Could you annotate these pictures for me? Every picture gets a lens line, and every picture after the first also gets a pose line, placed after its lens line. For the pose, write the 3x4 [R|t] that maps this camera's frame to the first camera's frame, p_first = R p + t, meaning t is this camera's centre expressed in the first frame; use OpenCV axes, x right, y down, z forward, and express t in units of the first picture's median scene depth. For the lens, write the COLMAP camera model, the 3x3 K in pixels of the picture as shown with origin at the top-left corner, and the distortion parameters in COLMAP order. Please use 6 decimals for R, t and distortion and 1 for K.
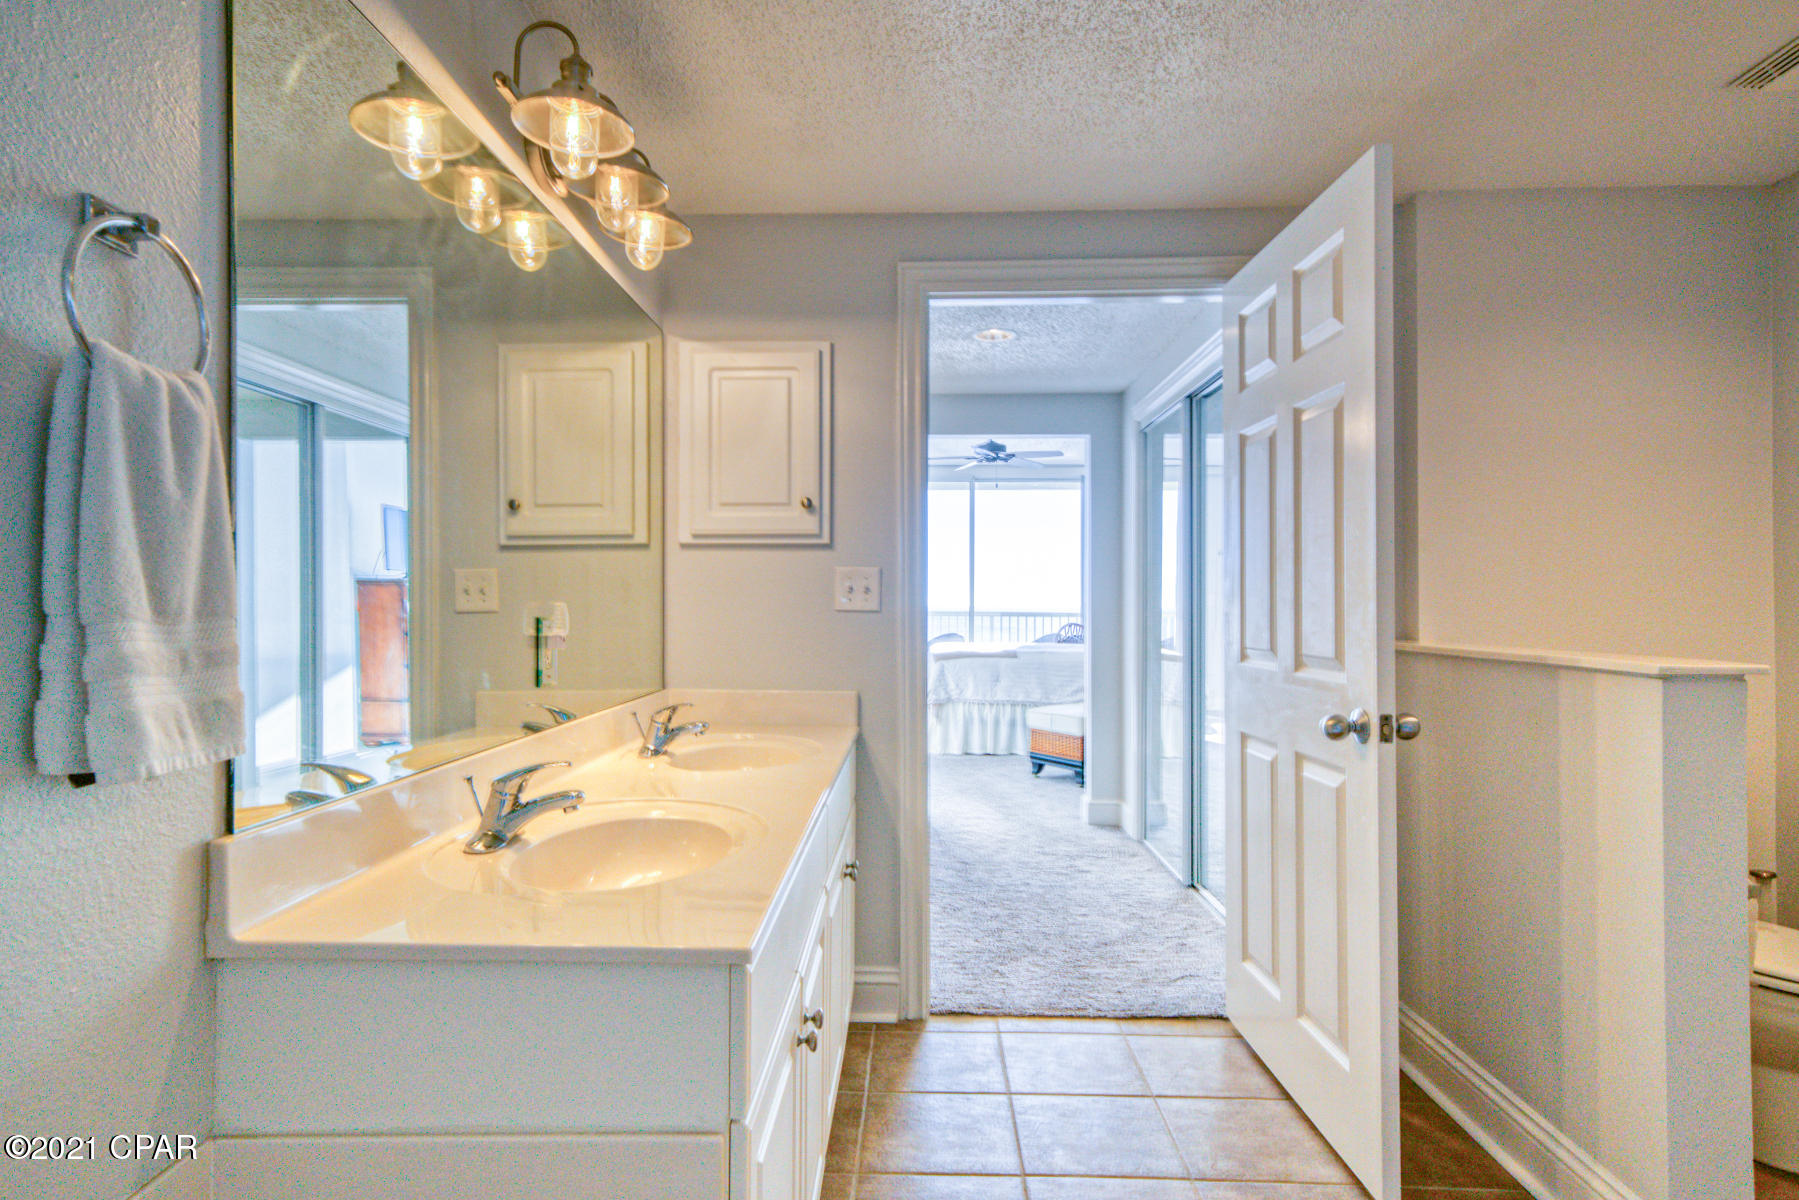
lens RADIAL K [[962.5, 0, 899.5], [0, 962.5, 600.0], [0, 0, 1]] dist [0.012588, -0.001994]
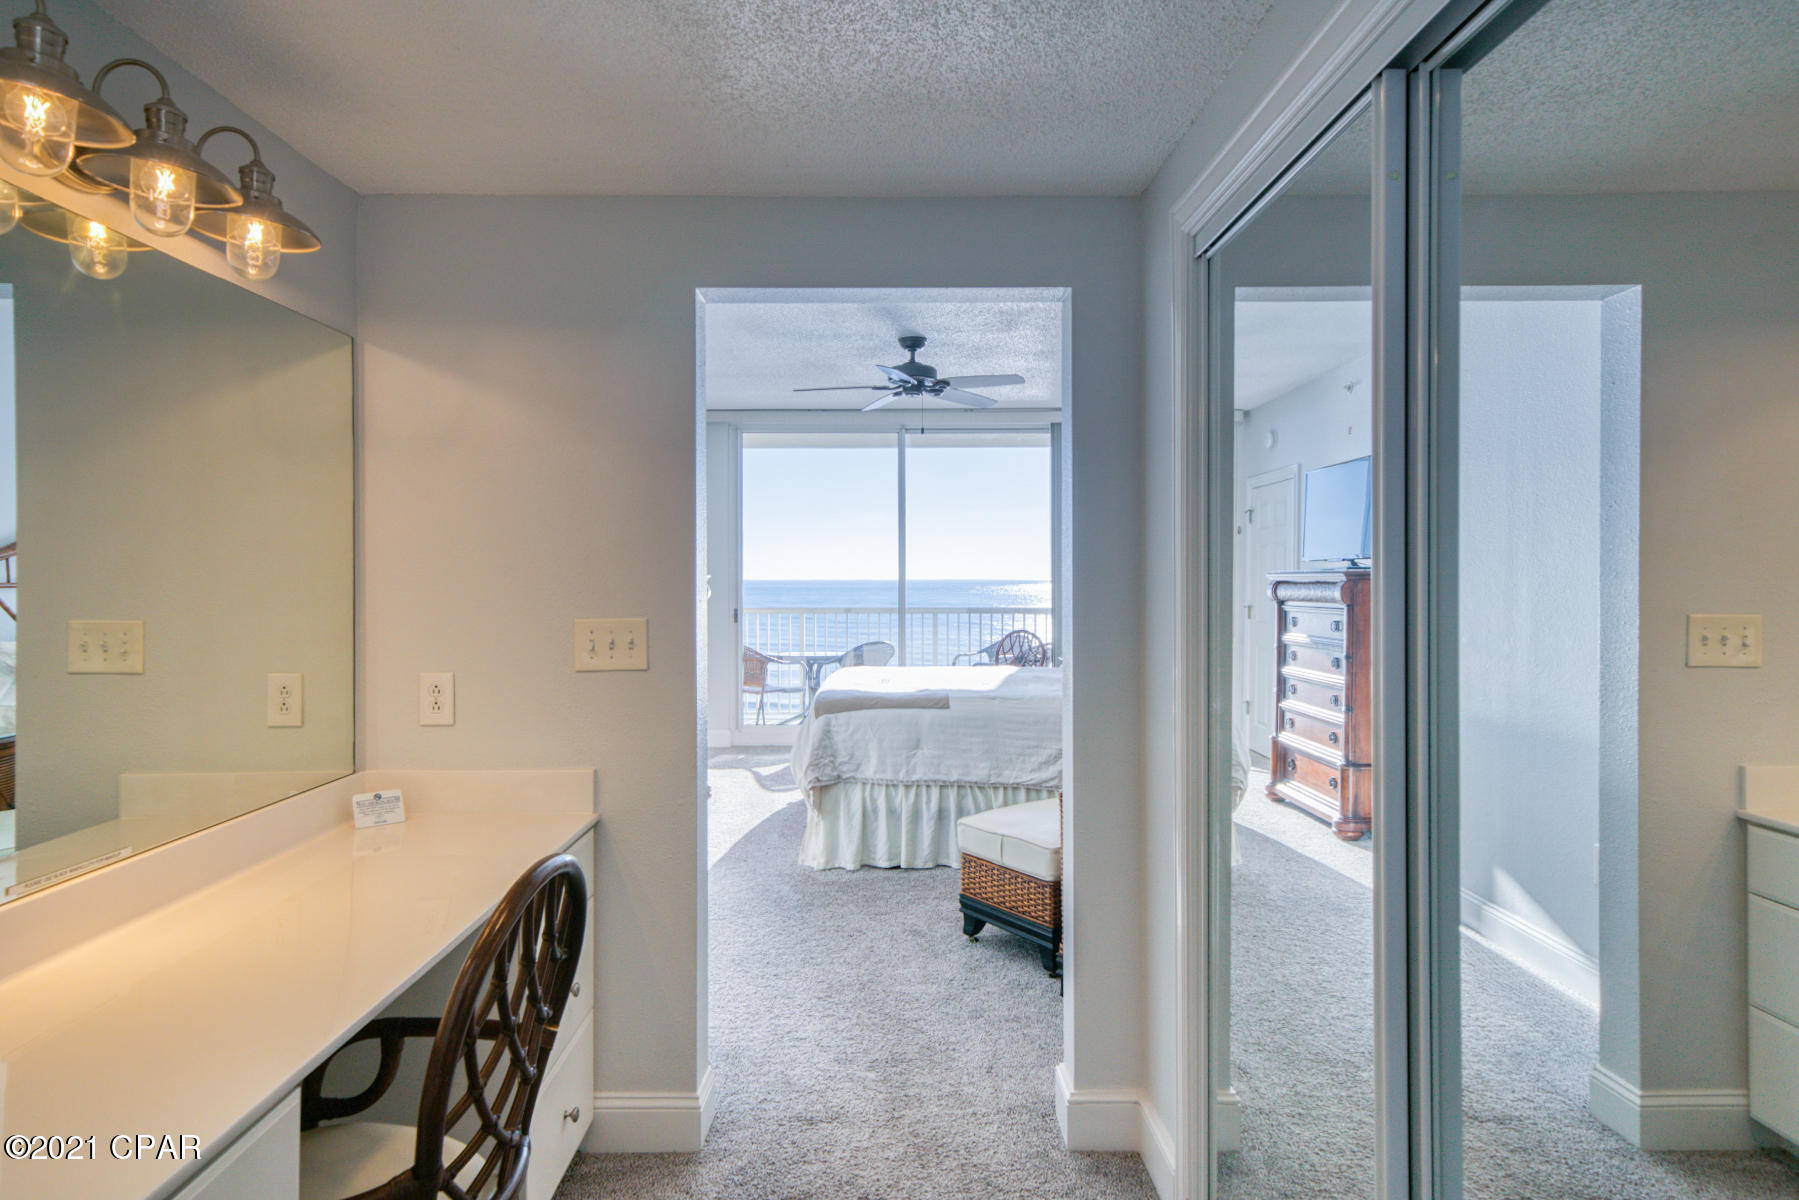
lens RADIAL K [[1053.1, 0, 908.3], [0, 1053.1, 585.3], [0, 0, 1]] dist [0.017022, -0.000625]
pose [[0.998694, -0.004073, 0.050933, 0.062621], [0.003602, 0.999950, 0.009332, -0.025063], [-0.050969, -0.009136, 0.998658, 0.334136]]
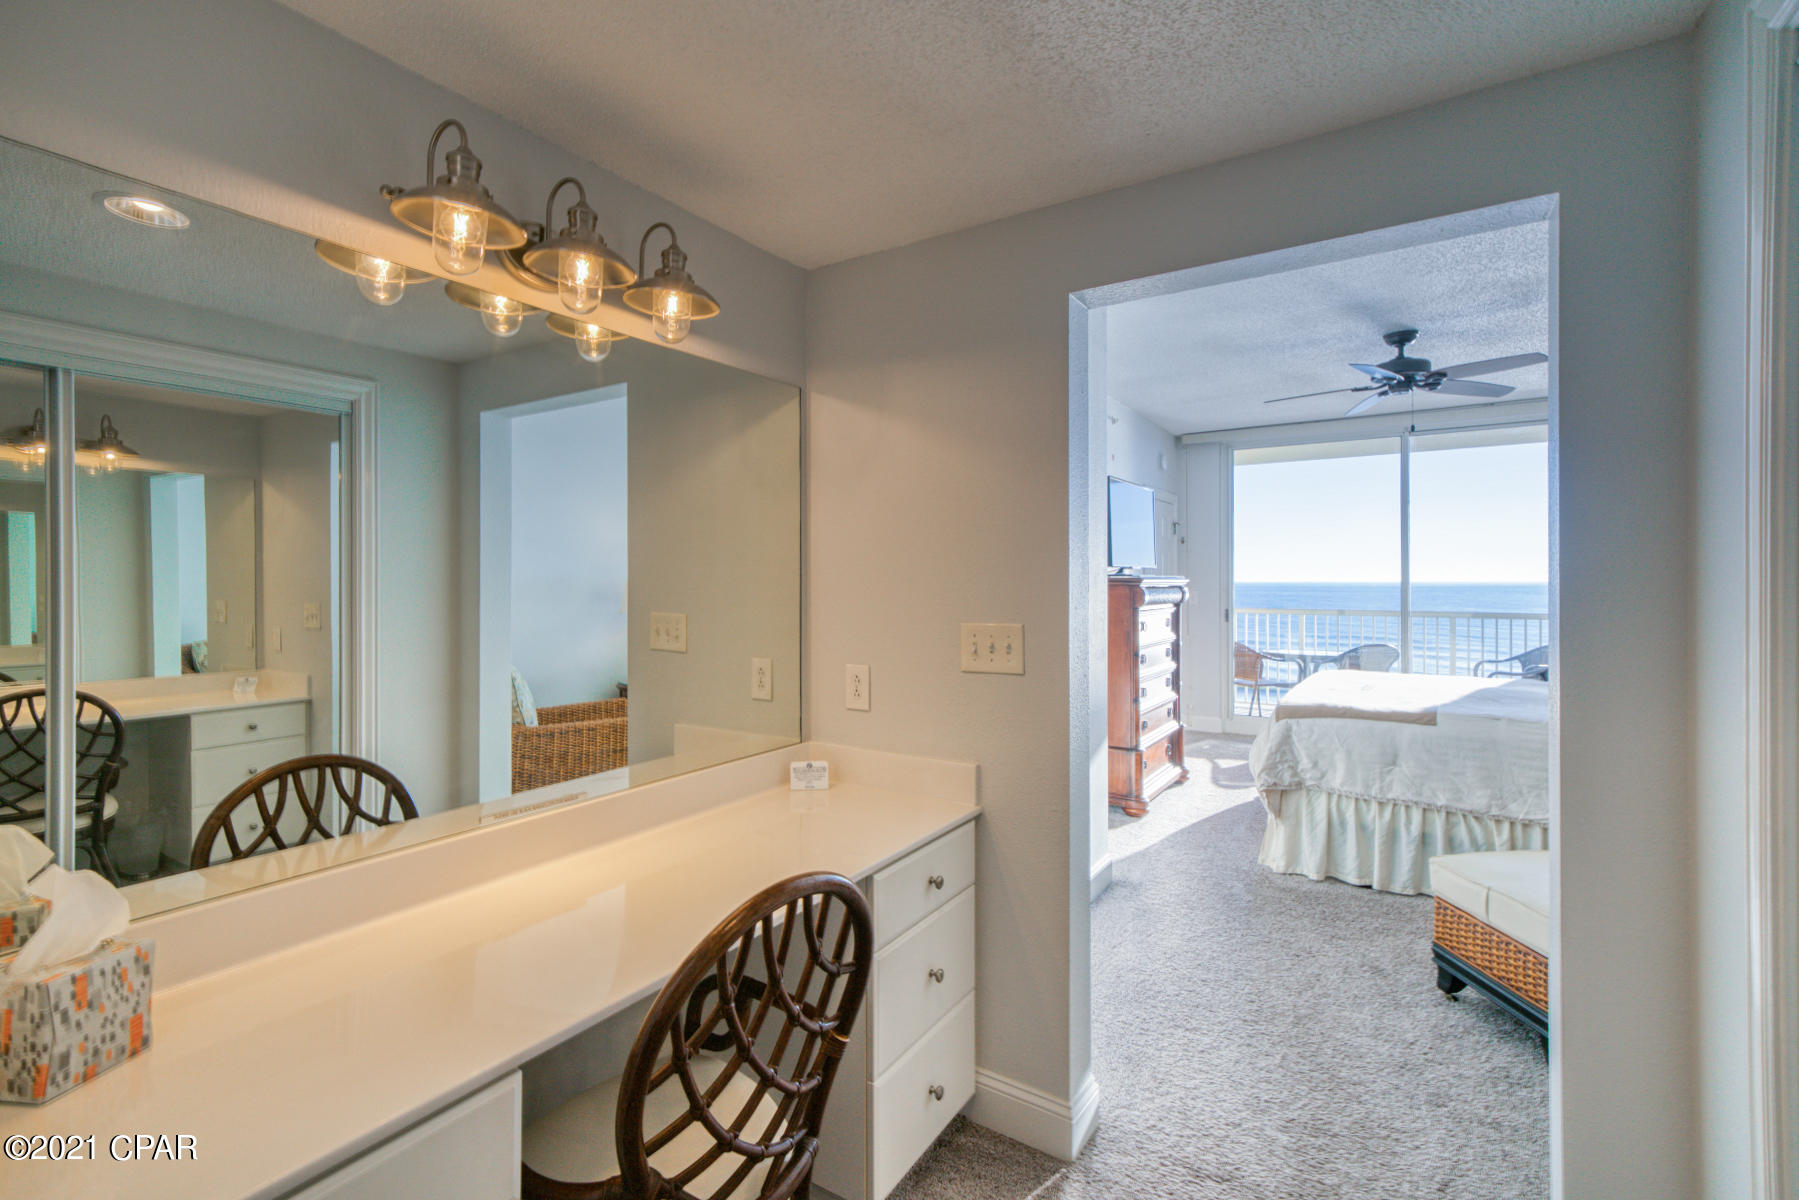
lens RADIAL K [[823.6, 0, 884.9], [0, 823.6, 583.1], [0, 0, 1]] dist [0.008056, 0.000358]
pose [[0.853485, -0.000102, -0.521117, 0.099700], [0.002649, 0.999988, 0.004143, -0.026471], [0.521110, -0.004917, 0.853475, 0.422573]]
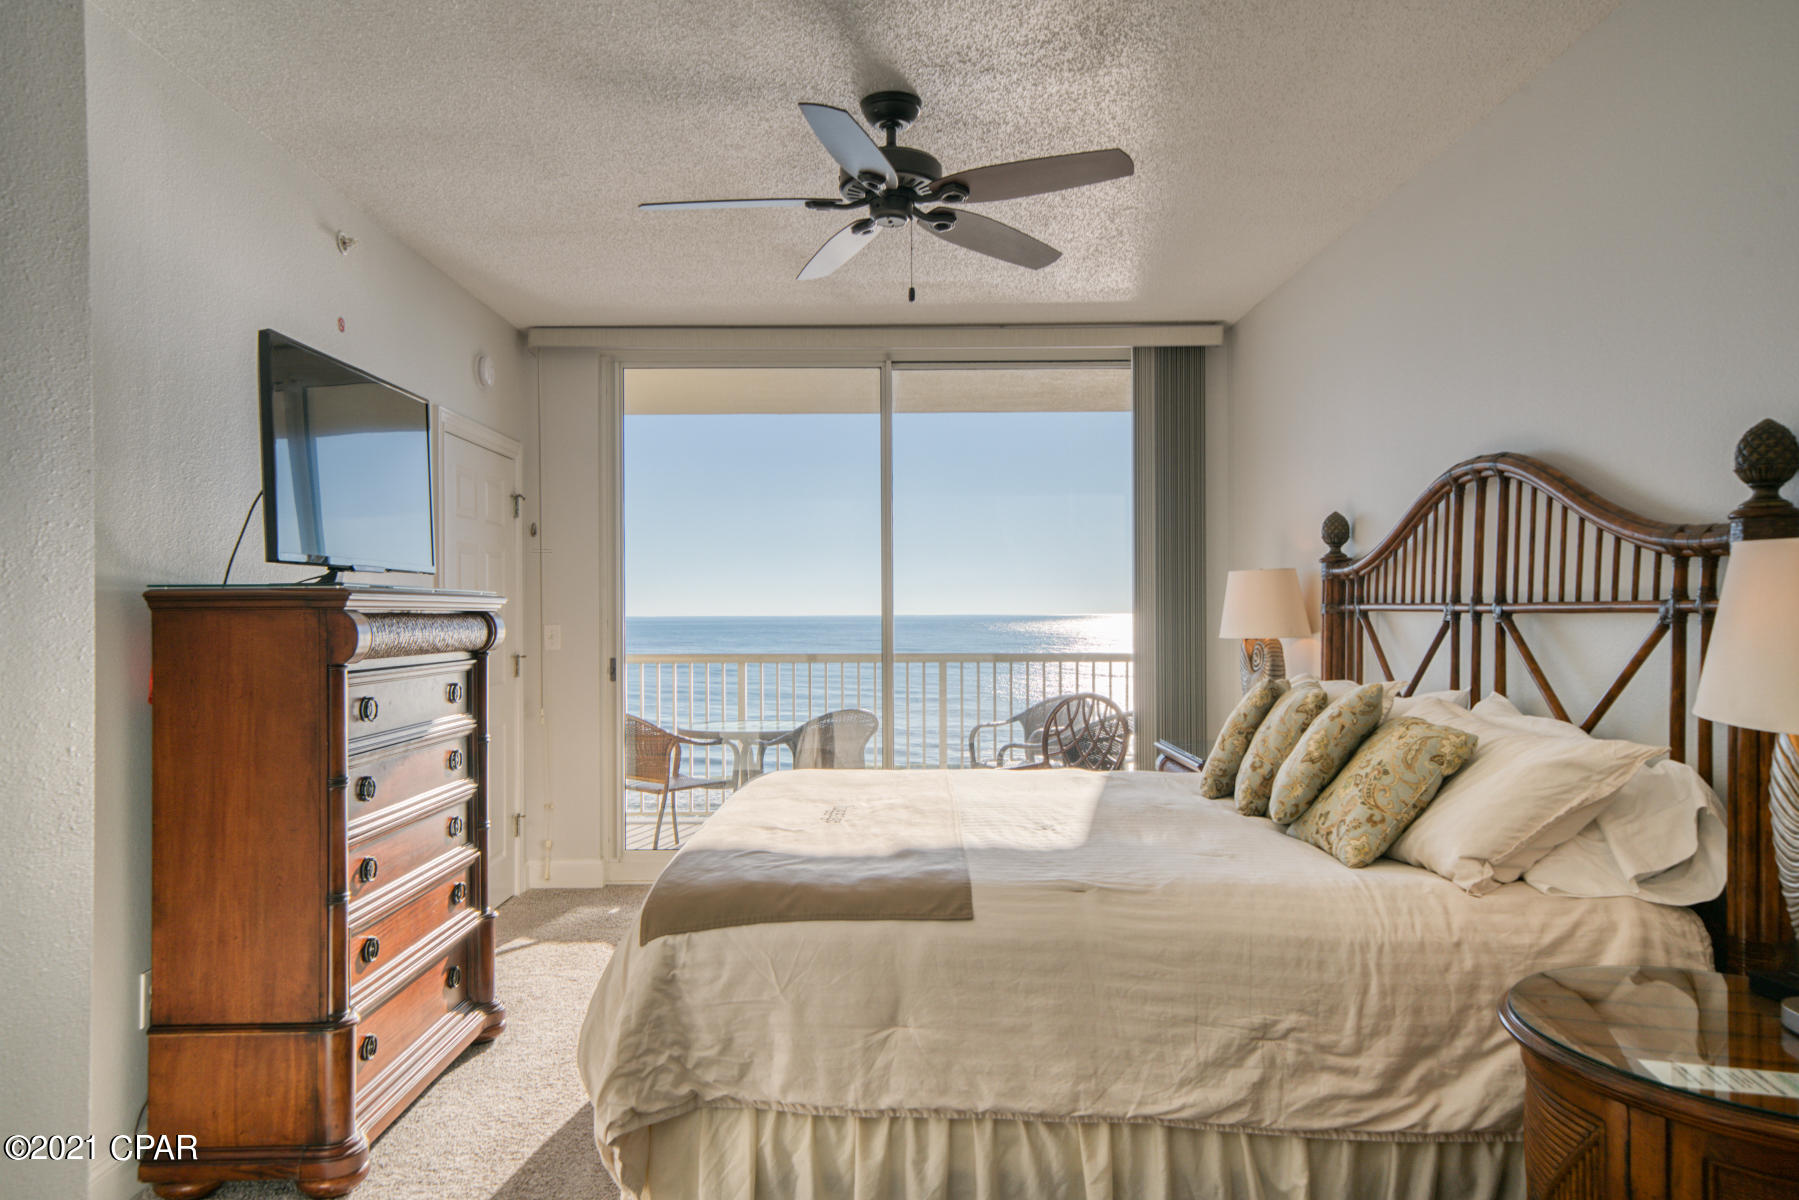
lens RADIAL K [[1175.0, 0, 899.5], [0, 1175.0, 600.0], [0, 0, 1]] dist [0.017286, 0.000075]
pose [[0.999275, -0.004892, 0.037754, 0.093071], [0.005263, 0.999939, -0.009726, -0.019506], [-0.037704, 0.009917, 0.999240, 0.702416]]
